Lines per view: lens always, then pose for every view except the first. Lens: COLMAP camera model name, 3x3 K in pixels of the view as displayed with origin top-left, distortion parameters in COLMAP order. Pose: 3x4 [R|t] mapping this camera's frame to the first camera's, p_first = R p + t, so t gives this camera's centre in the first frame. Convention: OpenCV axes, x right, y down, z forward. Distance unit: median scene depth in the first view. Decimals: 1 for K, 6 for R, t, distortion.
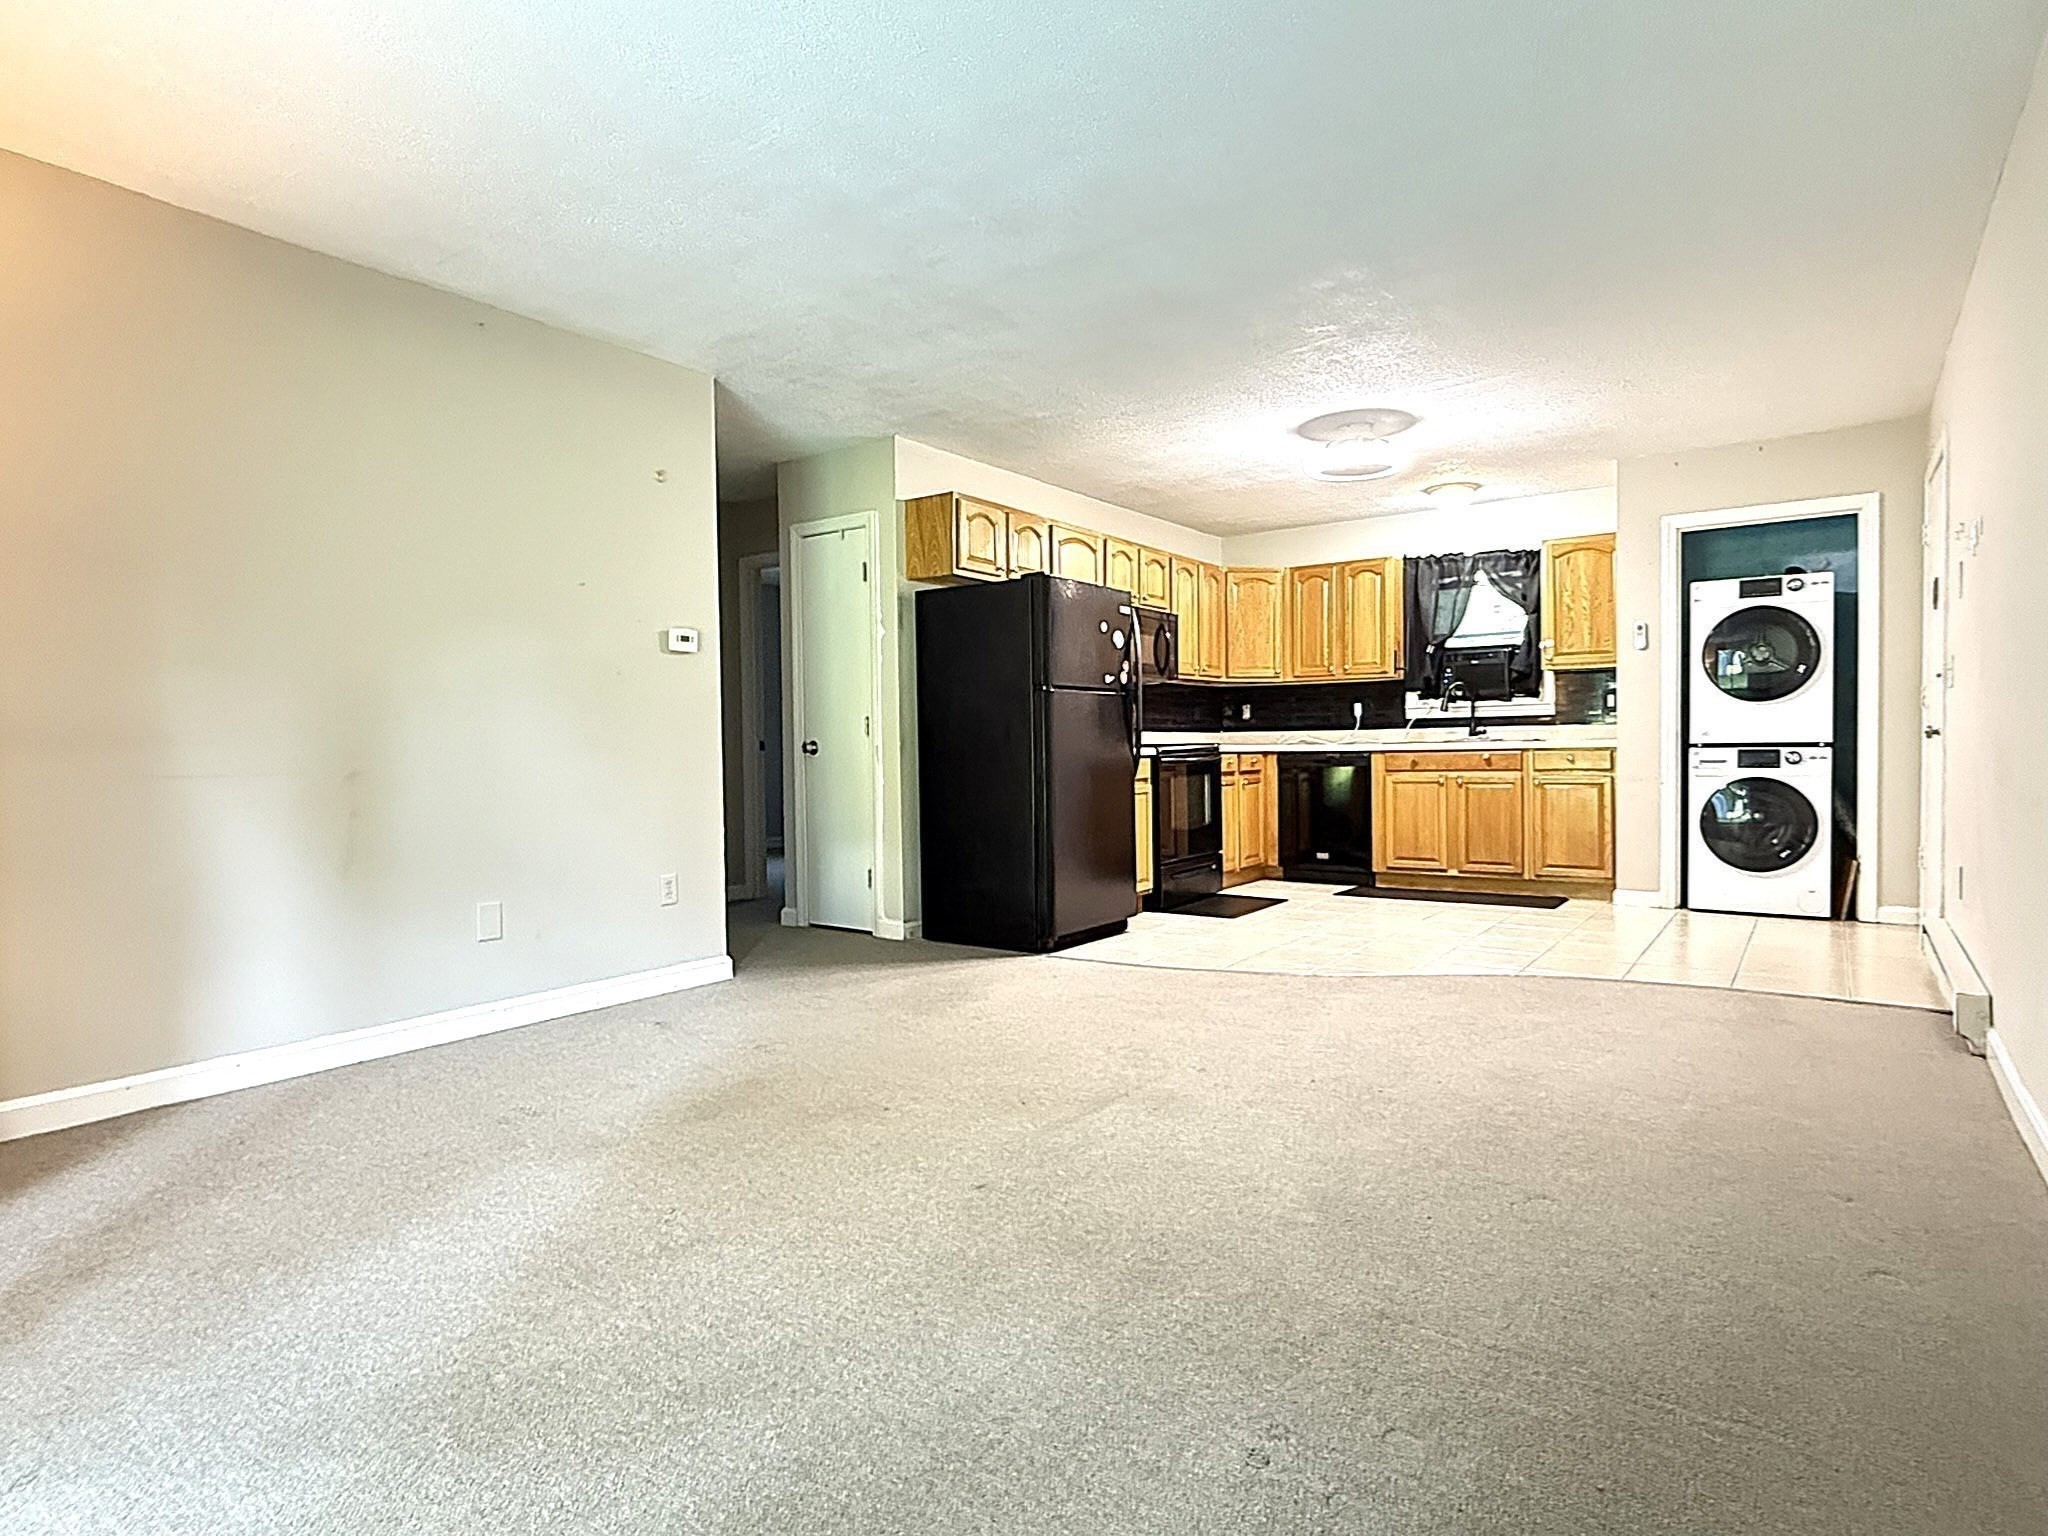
lens RADIAL K [[1111.9, 0, 1015.9], [0, 1111.9, 768.4], [0, 0, 1]] dist [-0.001292, -0.001525]
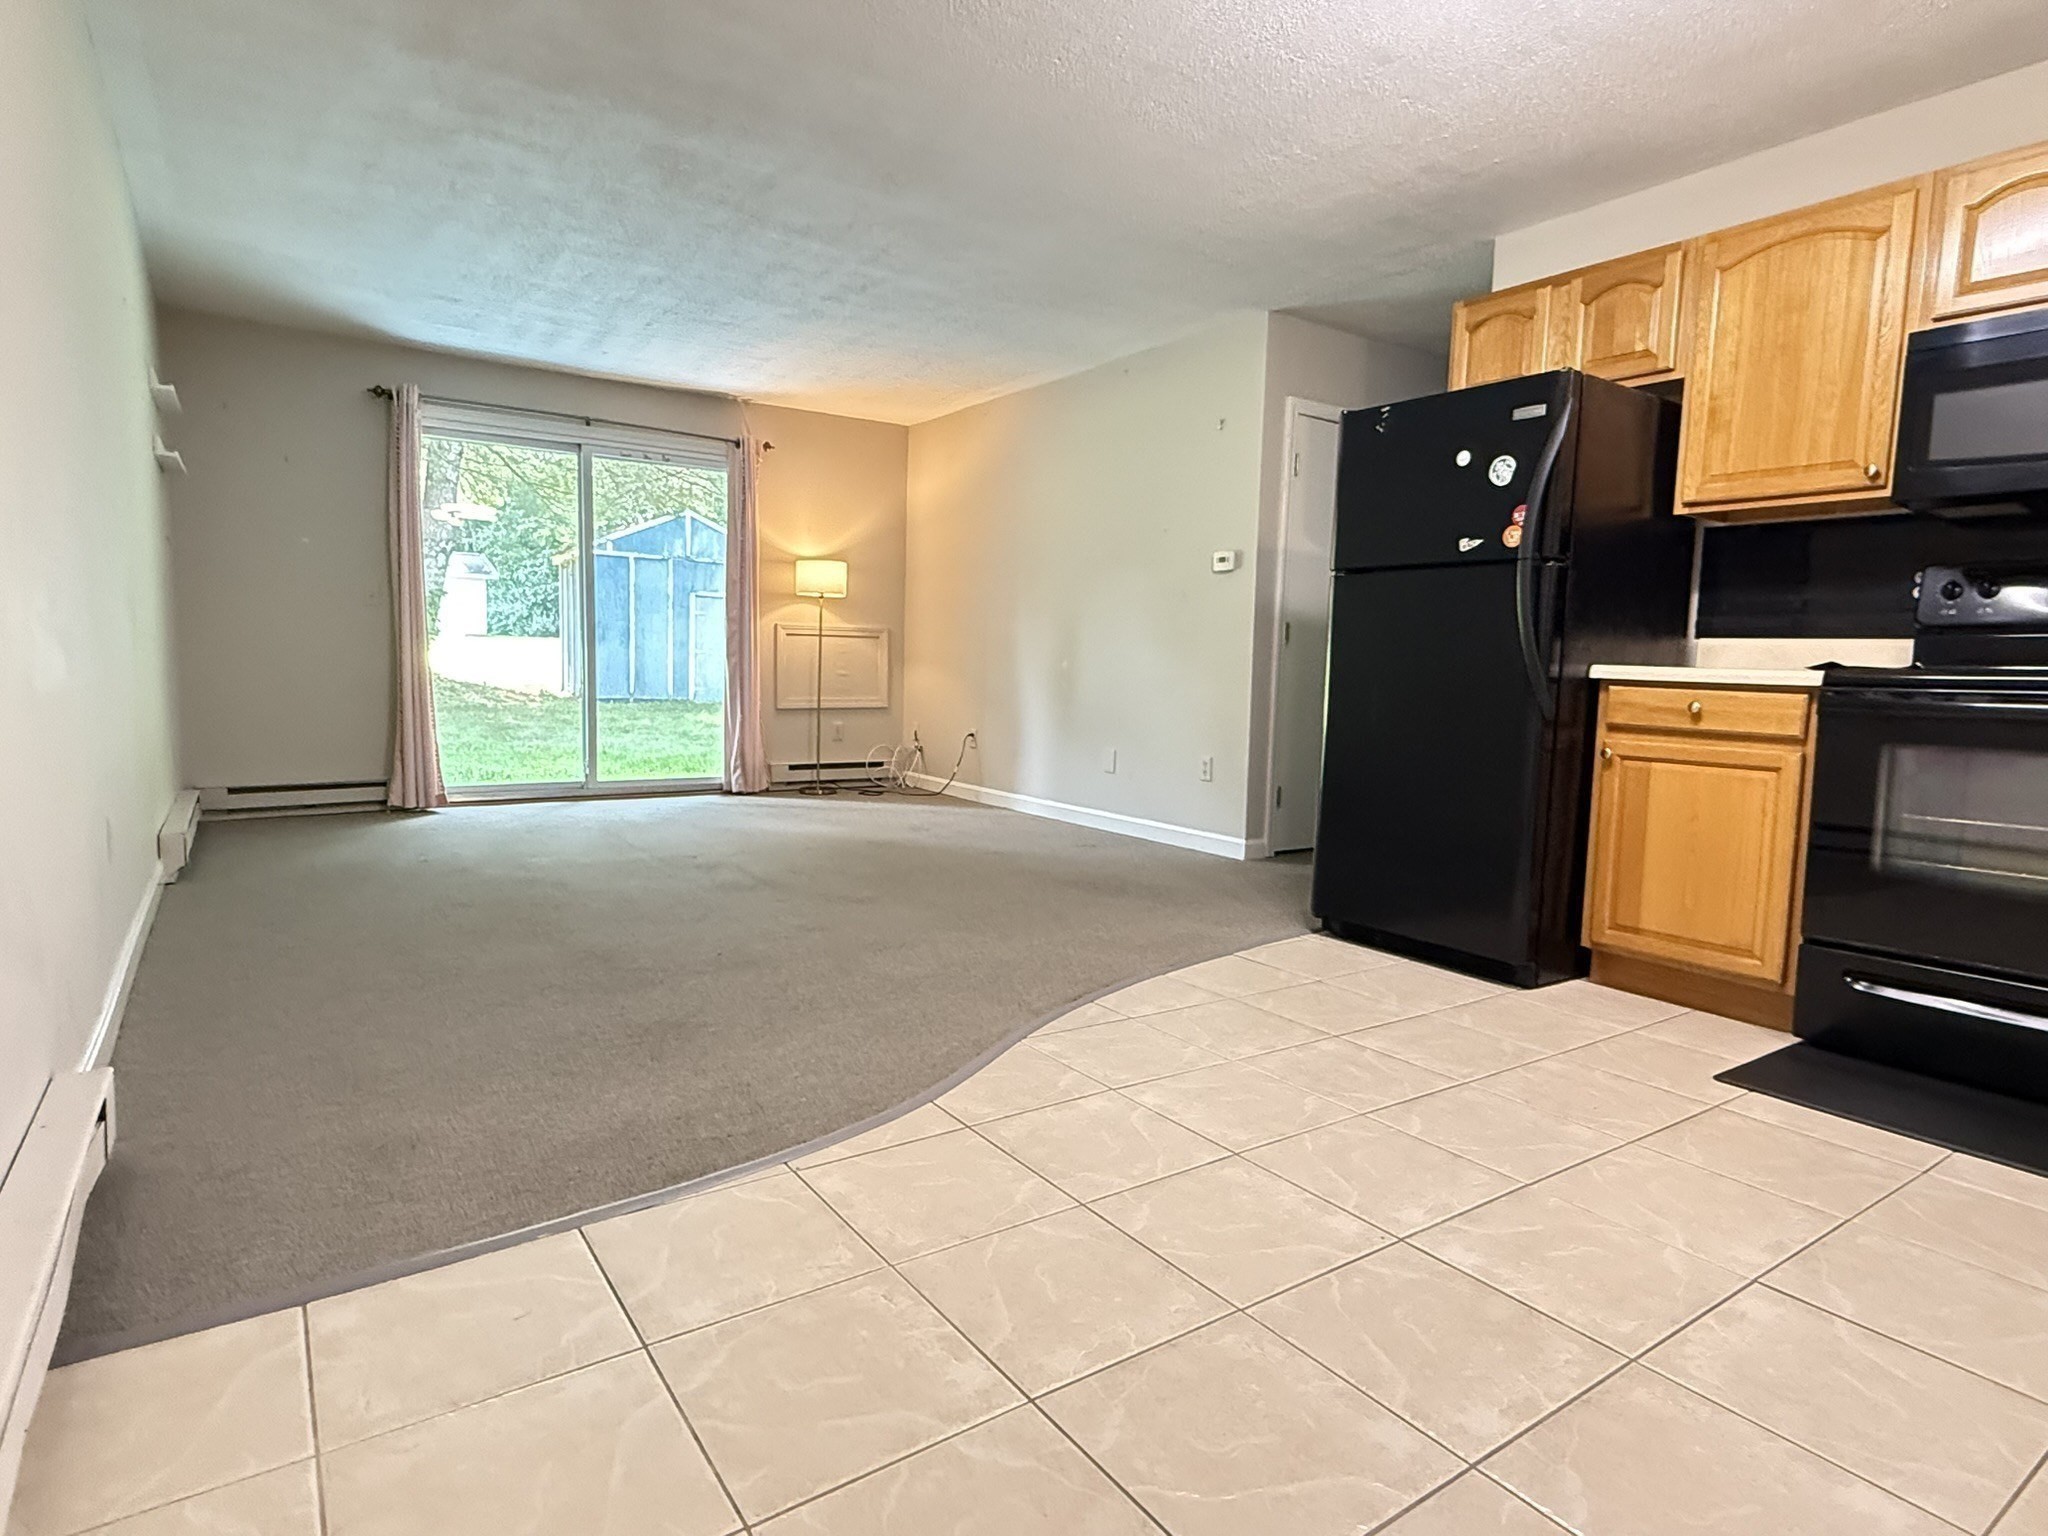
lens RADIAL K [[1111.9, 0, 1006.0], [0, 1111.9, 769.3], [0, 0, 1]] dist [-0.001292, -0.001525]
pose [[-0.339474, 0.096699, -0.935632, 0.600012], [-0.042349, 0.992122, 0.117903, -0.016716], [0.939662, 0.079648, -0.332704, 0.793097]]
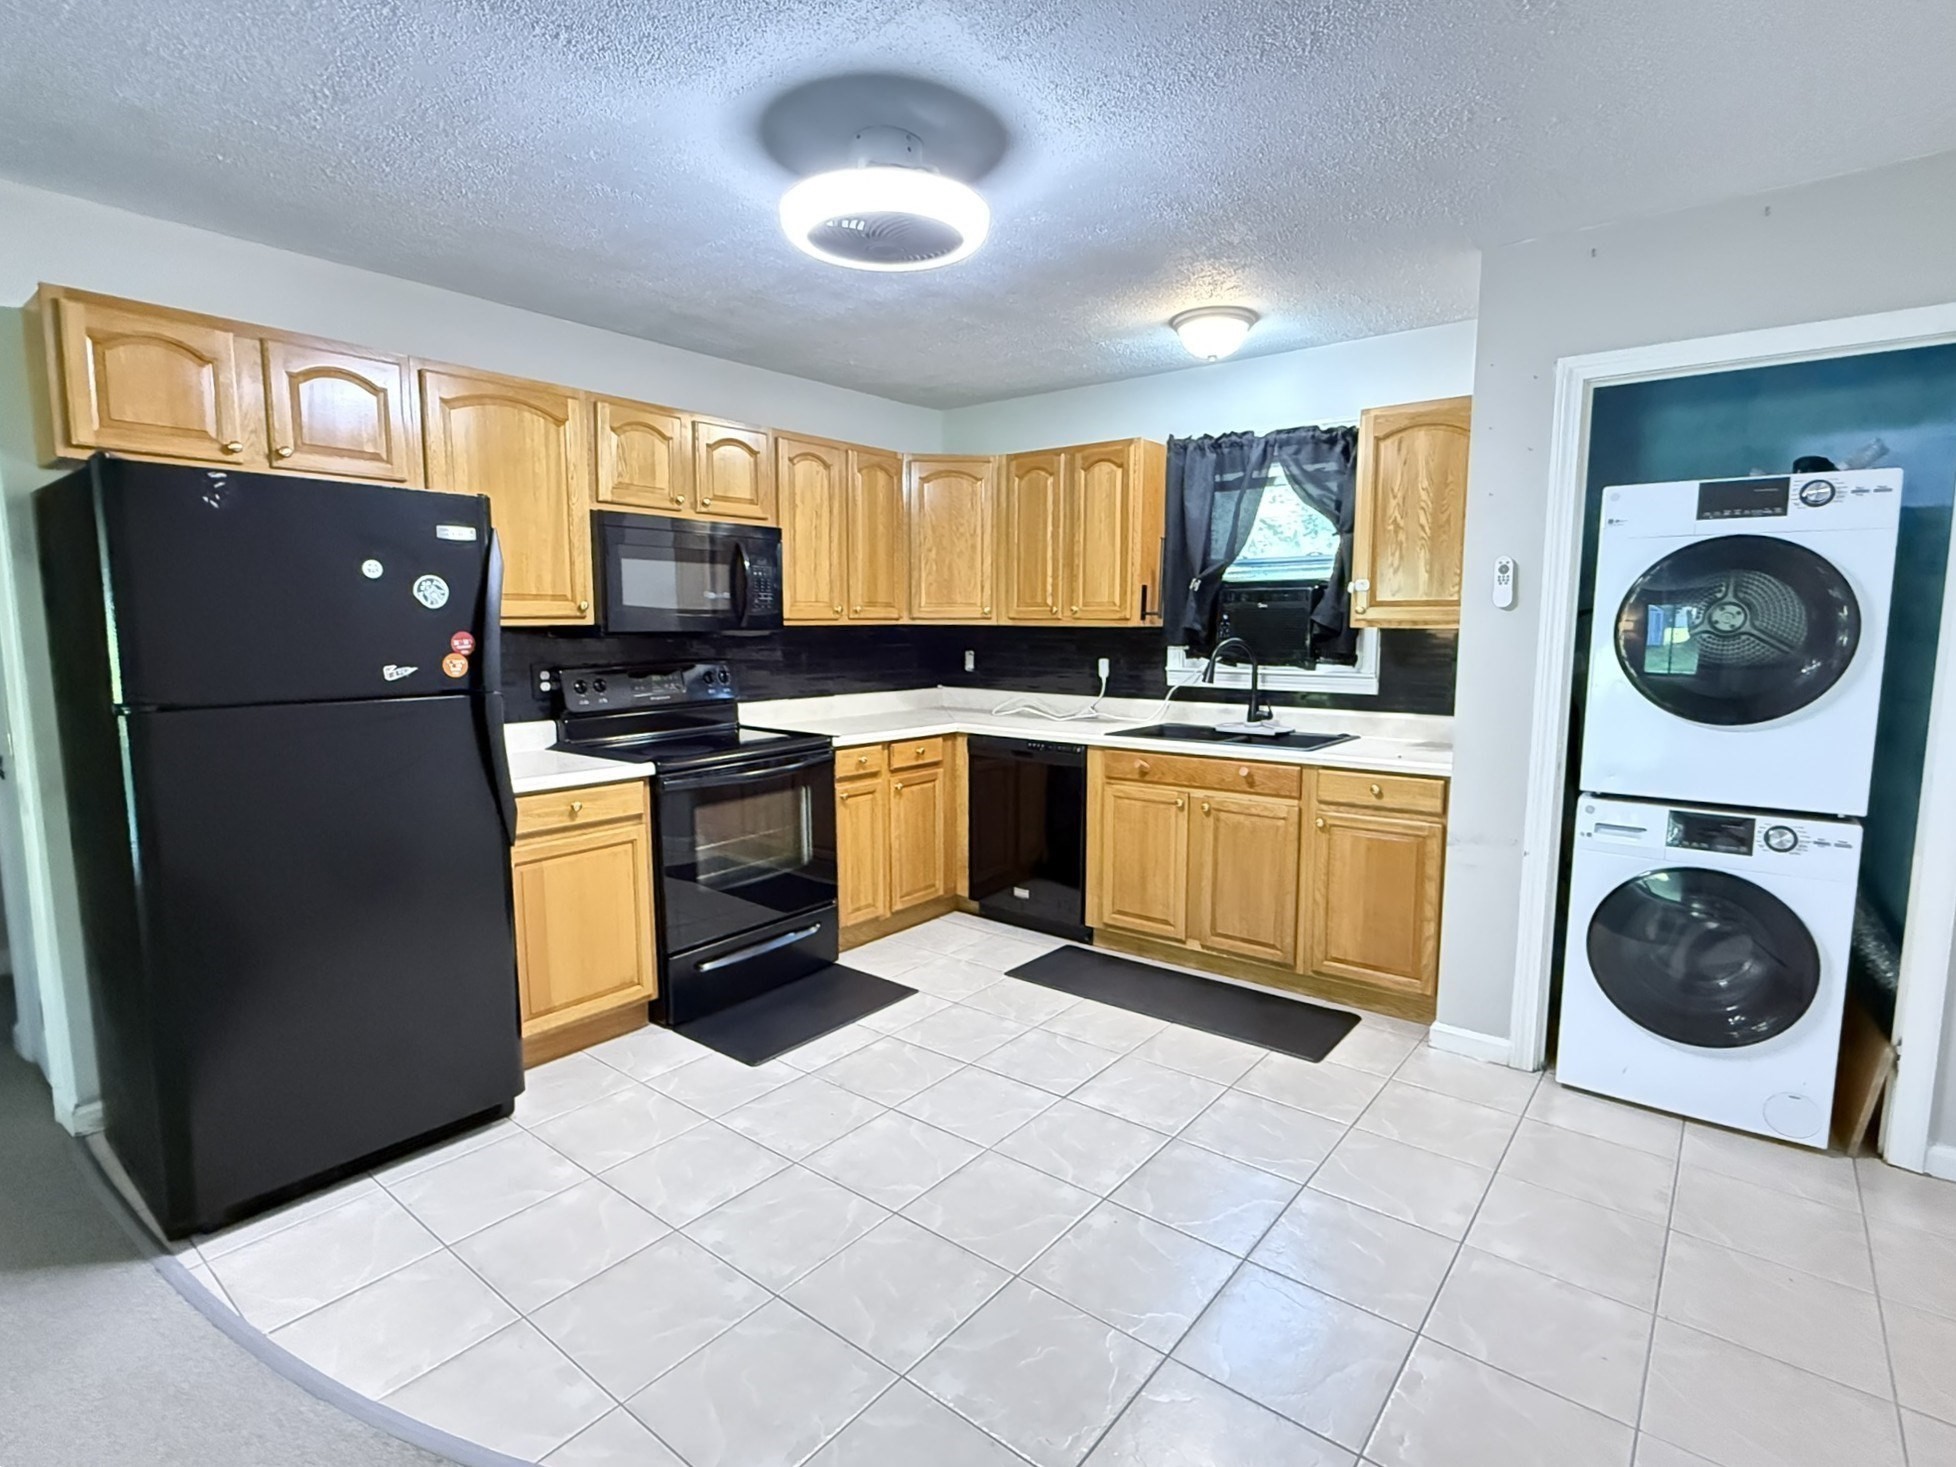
lens RADIAL K [[972.4, 0, 975.0], [0, 972.4, 727.7], [0, 0, 1]] dist [0.000436, -0.000490]
pose [[0.998873, 0.019580, -0.043234, 0.297537], [-0.015538, 0.995646, 0.091912, -0.081420], [0.044846, -0.091137, 0.994828, 0.464087]]
